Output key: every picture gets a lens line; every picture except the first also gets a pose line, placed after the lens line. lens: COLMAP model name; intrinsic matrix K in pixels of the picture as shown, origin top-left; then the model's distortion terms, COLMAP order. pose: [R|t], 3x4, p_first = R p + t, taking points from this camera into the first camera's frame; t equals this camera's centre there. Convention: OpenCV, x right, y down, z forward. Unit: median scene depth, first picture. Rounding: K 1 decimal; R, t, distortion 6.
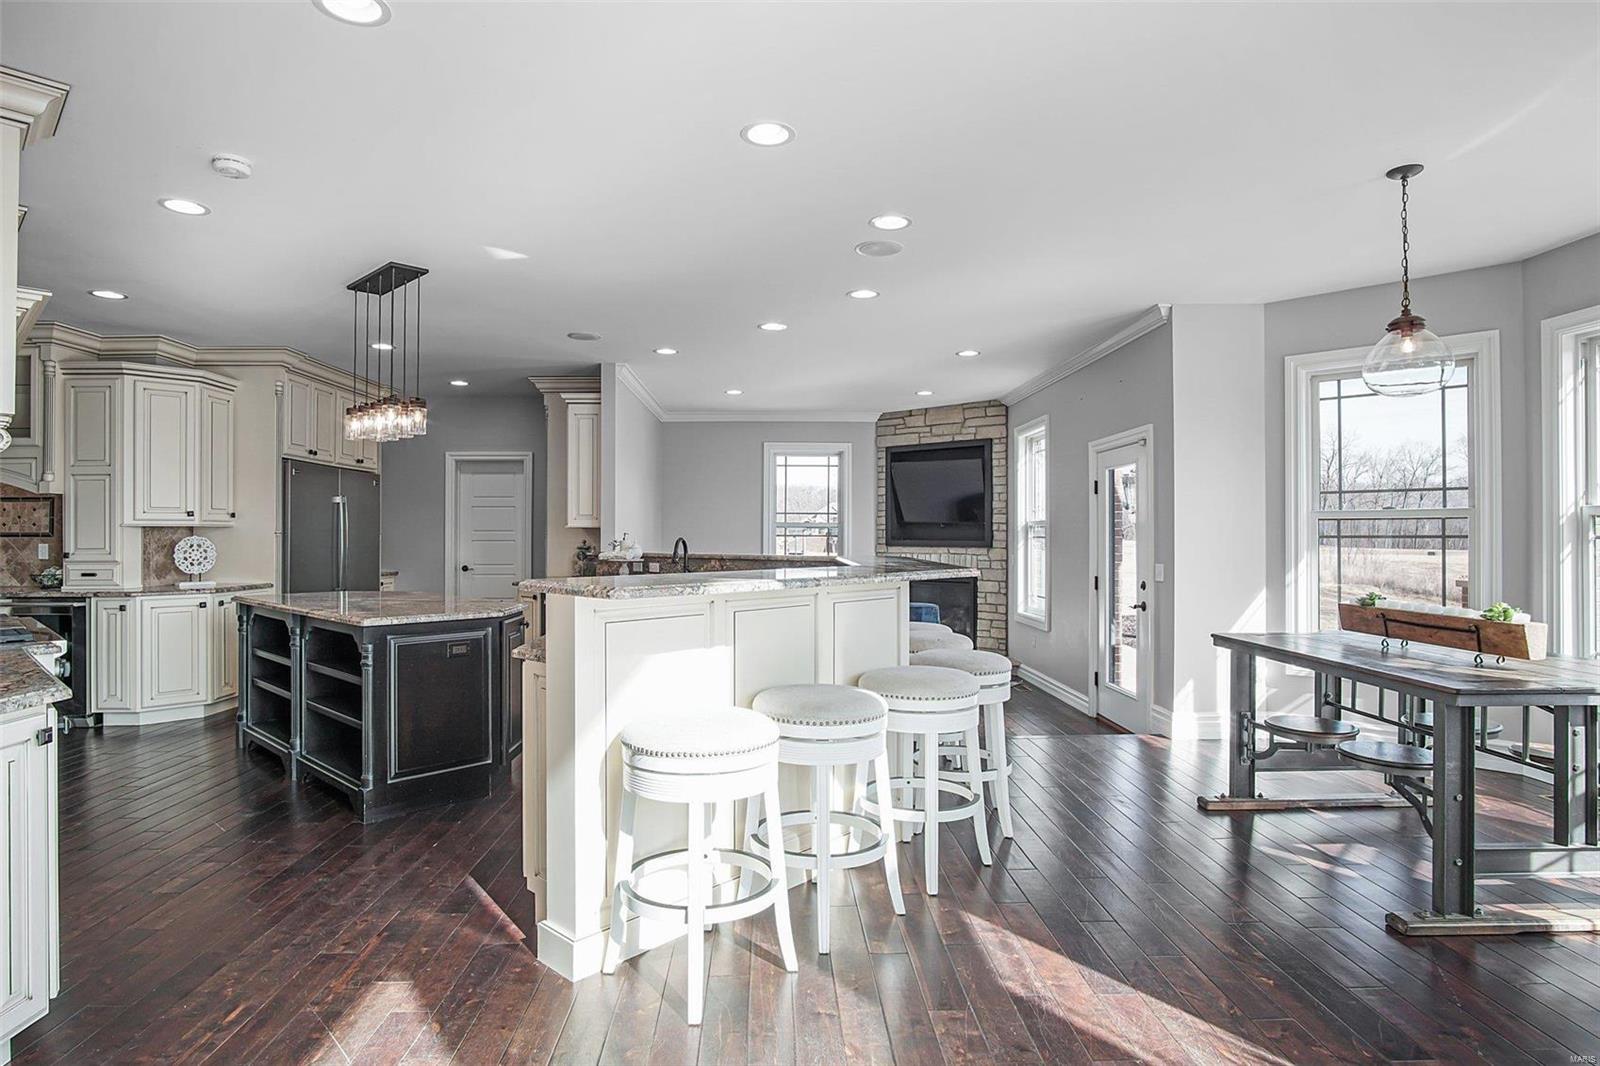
lens RADIAL K [[867.5, 0, 799.3], [0, 867.5, 528.7], [0, 0, 1]] dist [-0.031011, 0.002318]
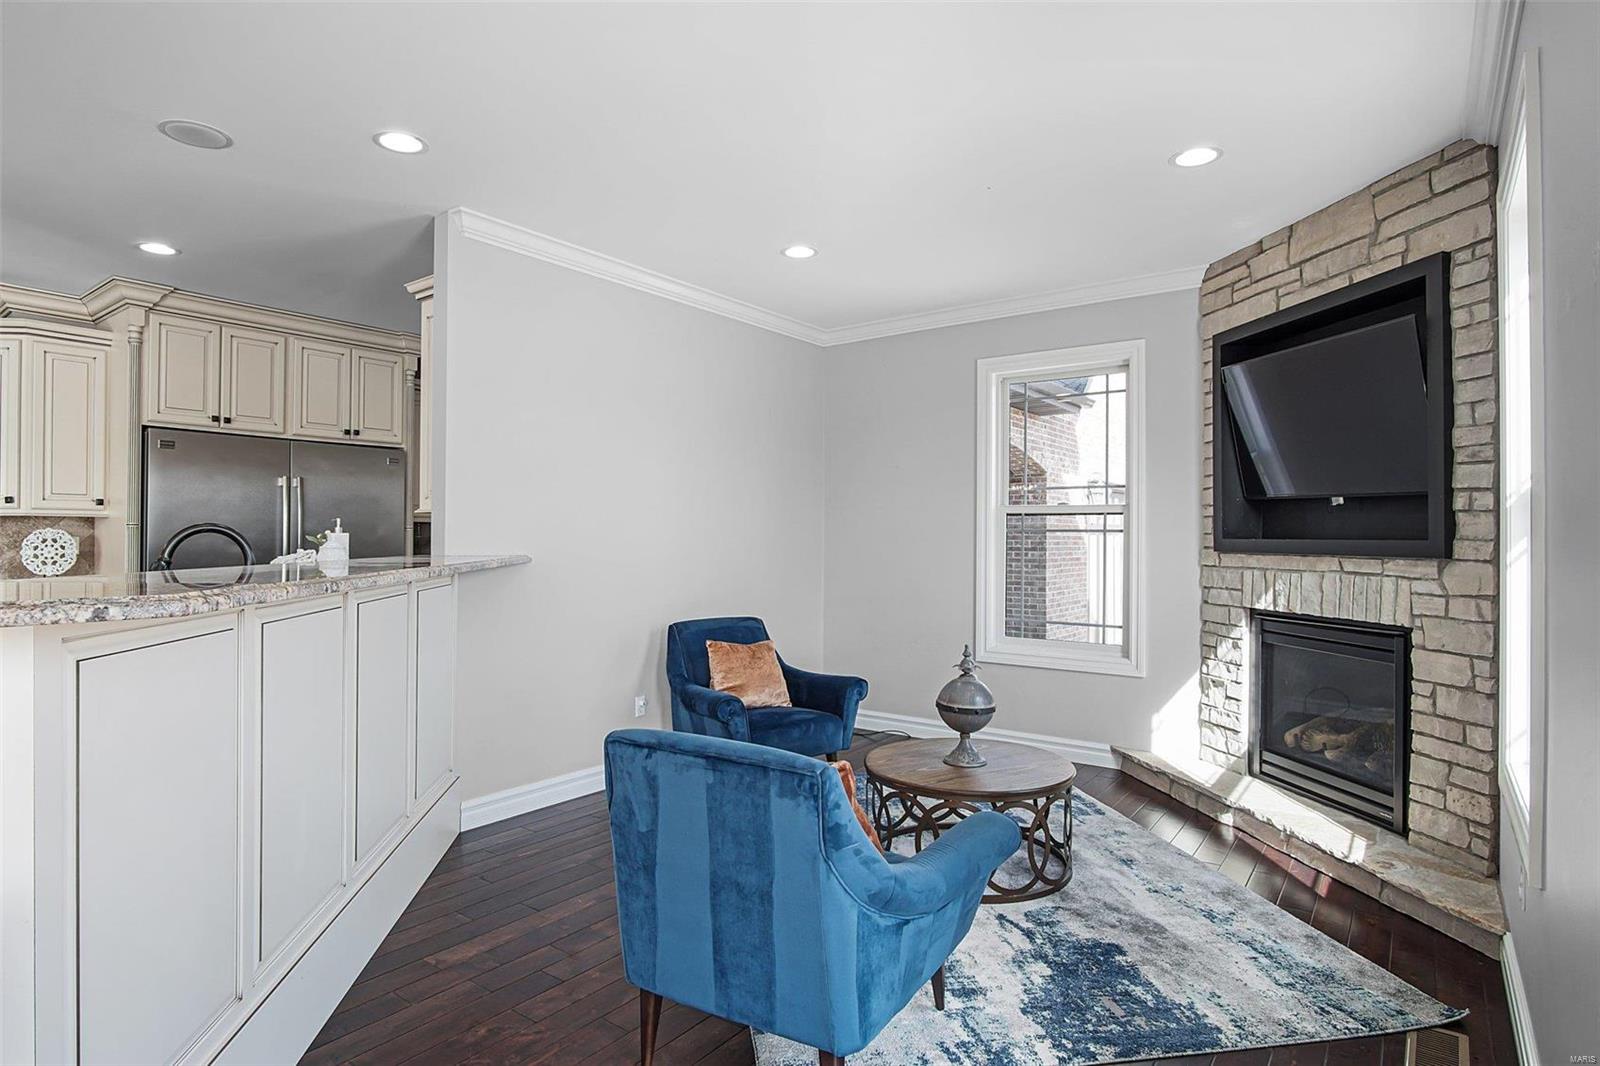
lens RADIAL K [[867.5, 0, 770.9], [0, 867.5, 533.6], [0, 0, 1]] dist [-0.031011, 0.002318]
pose [[0.777332, -0.001817, -0.629088, 0.317075], [0.002734, 0.999996, 0.000490, 0.014601], [0.629084, -0.002100, 0.777334, 0.781478]]
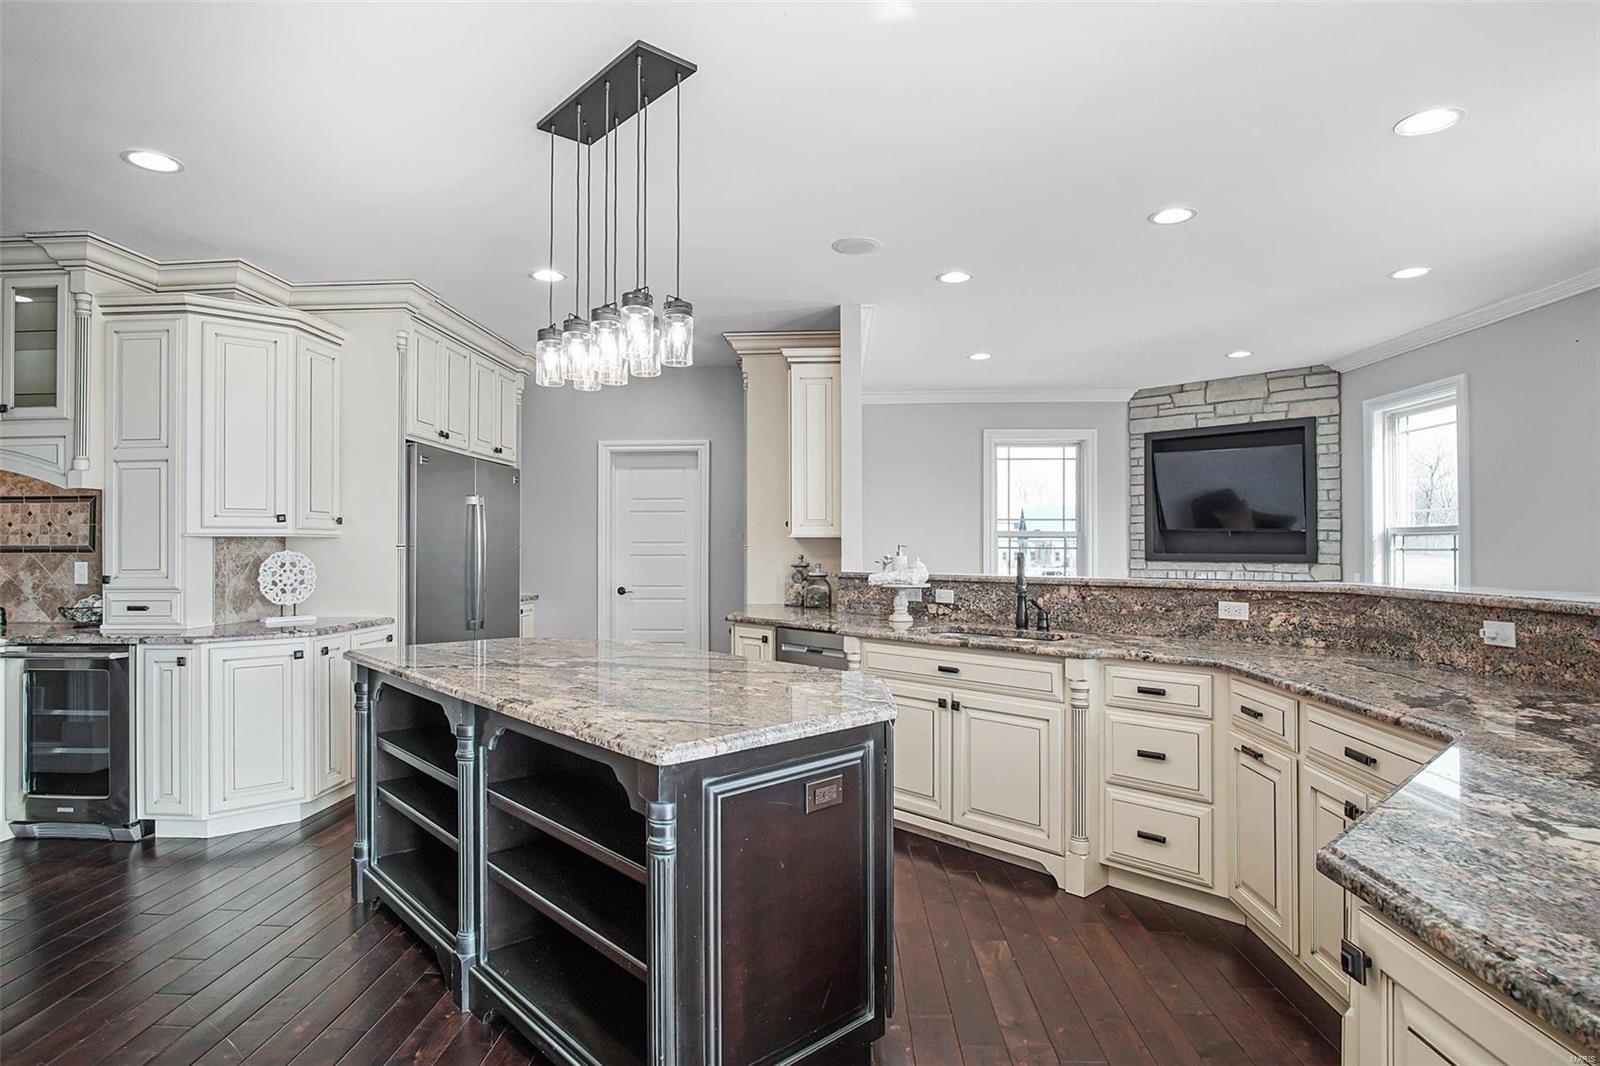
lens RADIAL K [[867.5, 0, 802.0], [0, 867.5, 535.7], [0, 0, 1]] dist [-0.031011, 0.002318]
pose [[0.996935, -0.002874, -0.078181, -0.226835], [0.002467, 0.999983, -0.005305, 0.001095], [0.078195, 0.005096, 0.996925, 0.324419]]
